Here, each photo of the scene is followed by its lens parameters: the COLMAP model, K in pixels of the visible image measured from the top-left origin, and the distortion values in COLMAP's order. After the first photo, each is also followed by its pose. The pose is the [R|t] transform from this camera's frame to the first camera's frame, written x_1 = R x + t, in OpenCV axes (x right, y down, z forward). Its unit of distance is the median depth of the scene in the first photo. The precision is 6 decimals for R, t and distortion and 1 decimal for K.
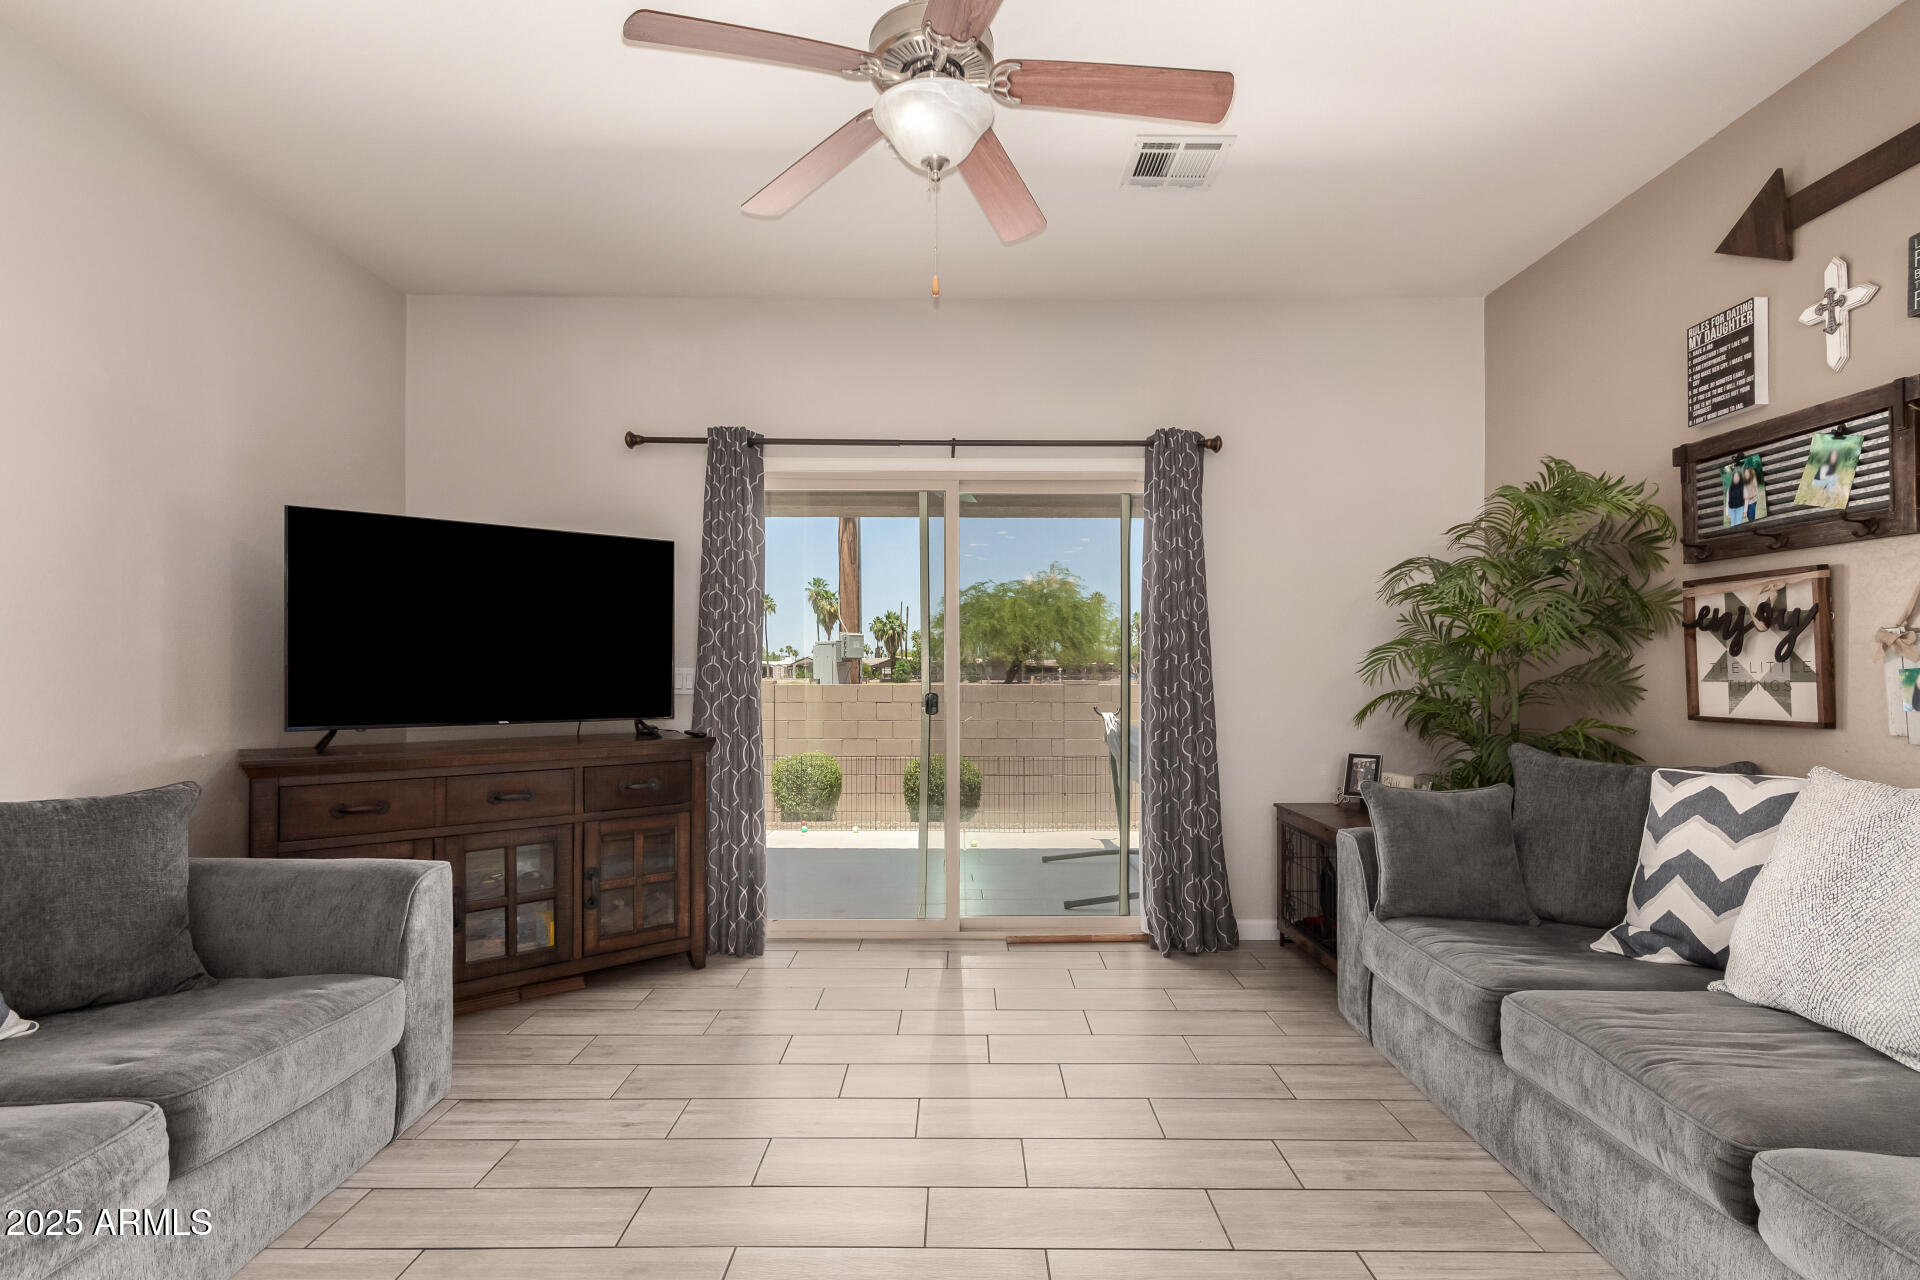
lens RADIAL K [[896.1, 0, 974.7], [0, 896.1, 665.0], [0, 0, 1]] dist [0.008052, 0.001825]
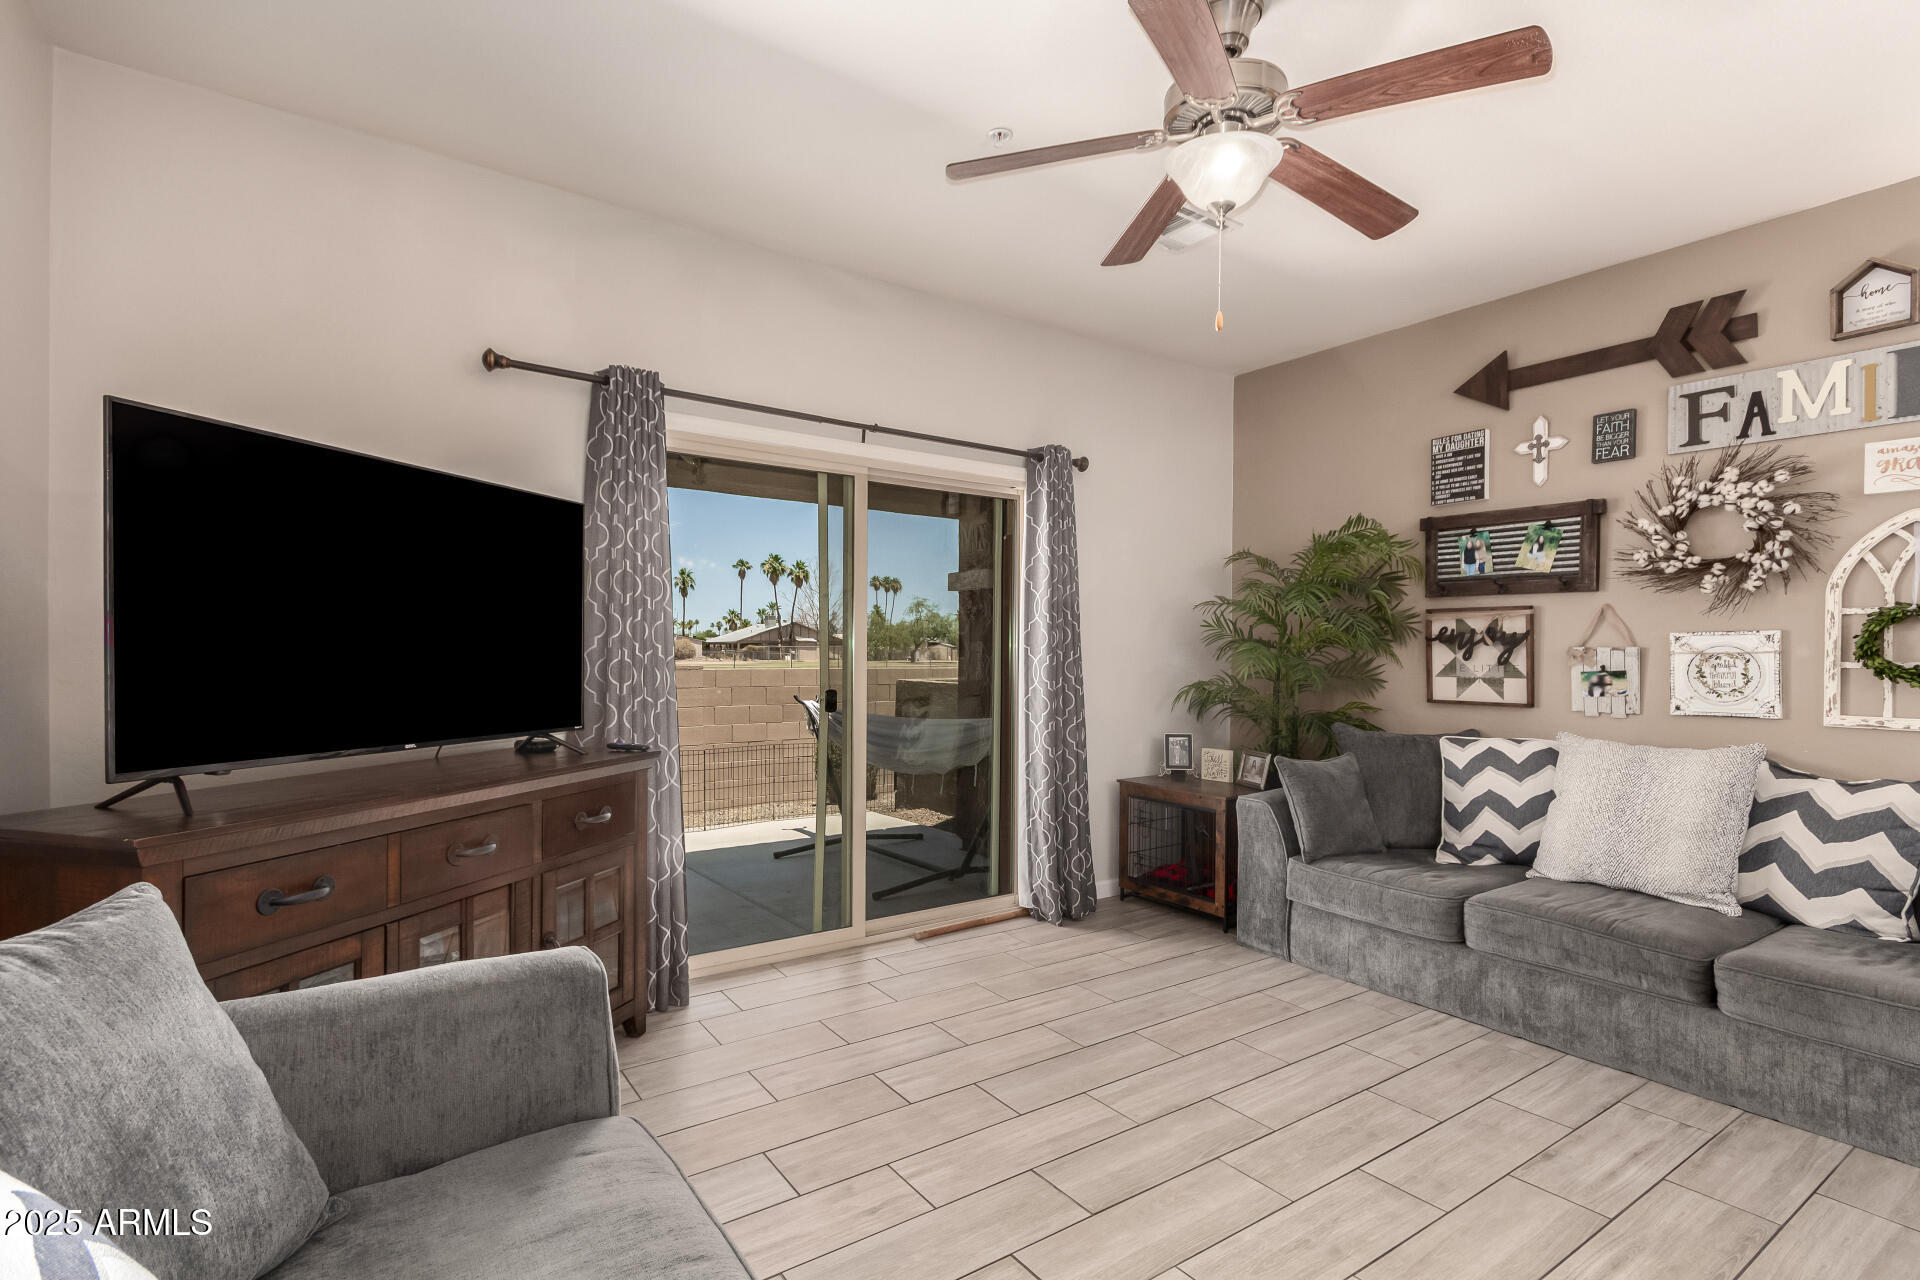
lens RADIAL K [[896.1, 0, 961.8], [0, 896.1, 655.9], [0, 0, 1]] dist [0.008052, 0.001825]
pose [[0.822604, 0.003307, 0.568605, -0.720492], [-0.011647, 0.999871, 0.011035, -0.024432], [-0.568496, -0.015700, 0.822537, 0.229911]]
